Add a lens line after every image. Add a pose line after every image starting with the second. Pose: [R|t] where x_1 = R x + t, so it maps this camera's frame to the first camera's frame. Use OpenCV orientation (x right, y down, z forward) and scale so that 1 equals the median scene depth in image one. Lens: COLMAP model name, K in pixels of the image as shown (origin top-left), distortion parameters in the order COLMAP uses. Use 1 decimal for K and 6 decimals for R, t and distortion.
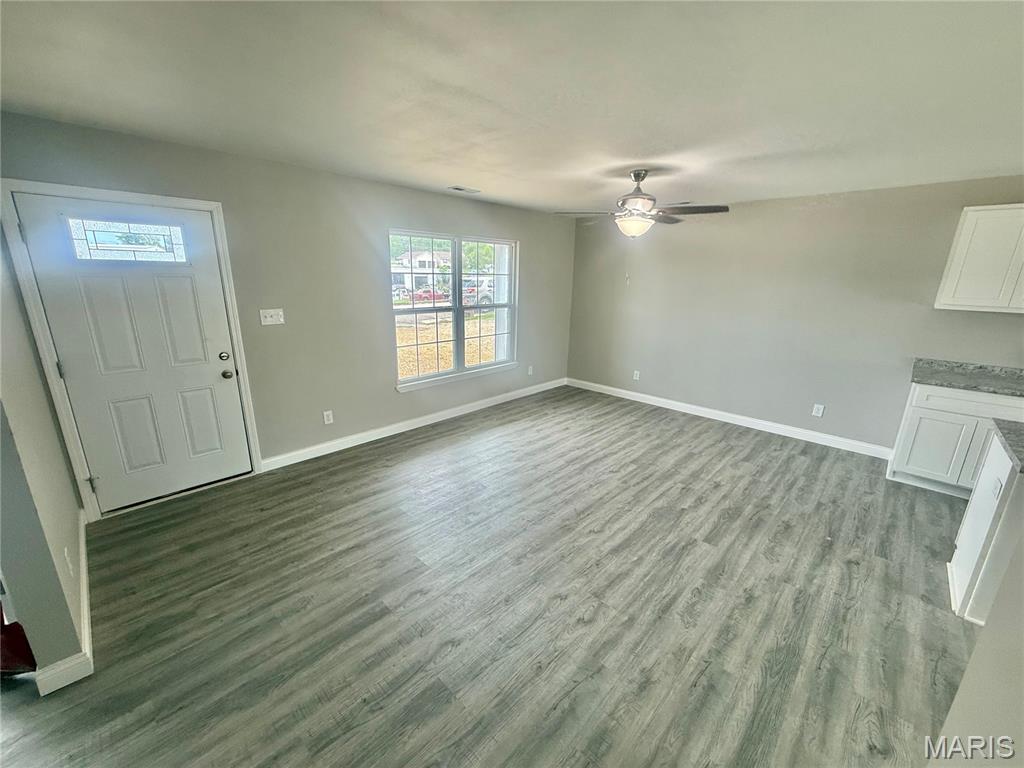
lens RADIAL K [[408.3, 0, 509.2], [0, 408.3, 385.8], [0, 0, 1]] dist [-0.000893, 0.000204]
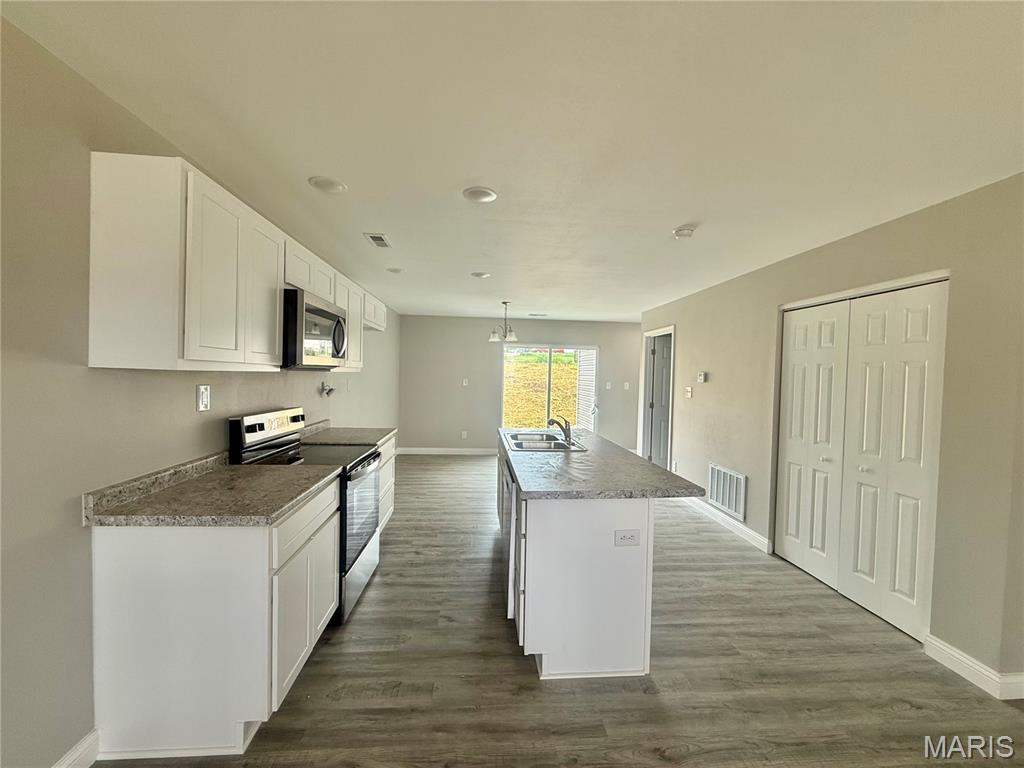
lens RADIAL K [[408.3, 0, 509.2], [0, 408.3, 385.8], [0, 0, 1]] dist [-0.000893, 0.000204]
pose [[-0.749816, -0.056090, 0.659265, 0.447875], [0.139683, 0.960524, 0.240589, -0.214931], [-0.646734, 0.272485, -0.712381, 1.021491]]
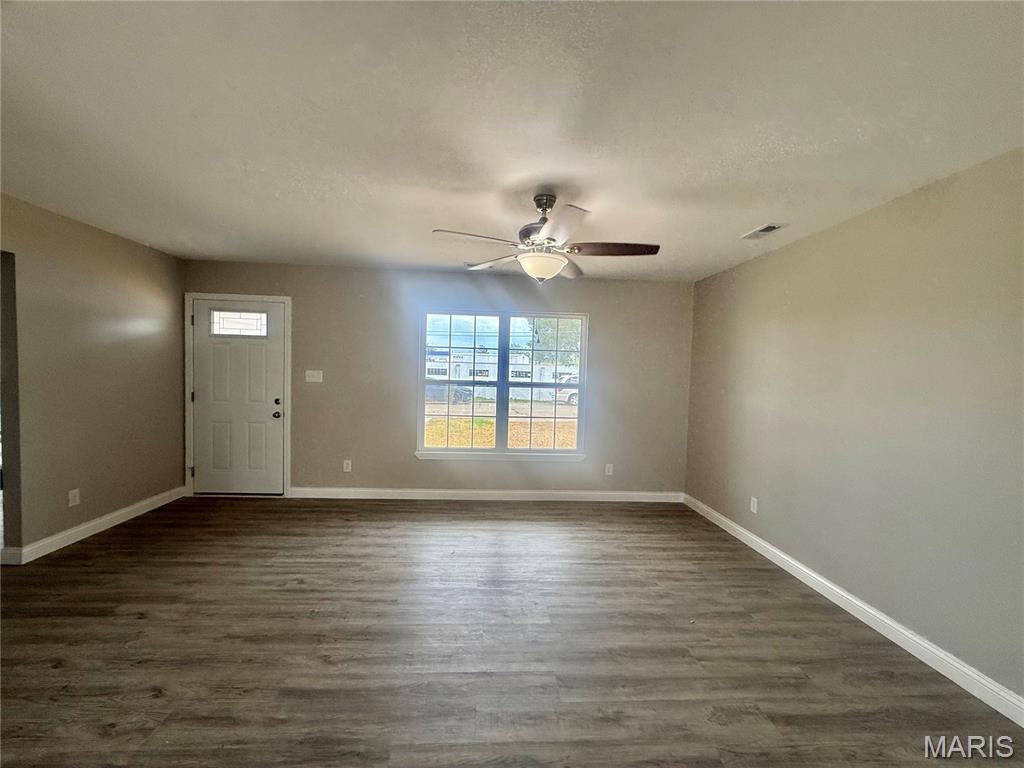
lens RADIAL K [[408.3, 0, 509.2], [0, 408.3, 385.8], [0, 0, 1]] dist [-0.000893, 0.000204]
pose [[0.737848, 0.031541, -0.674229, 0.710141], [-0.194902, 0.966312, -0.168088, -0.038704], [0.646214, 0.255432, 0.719139, 0.440779]]
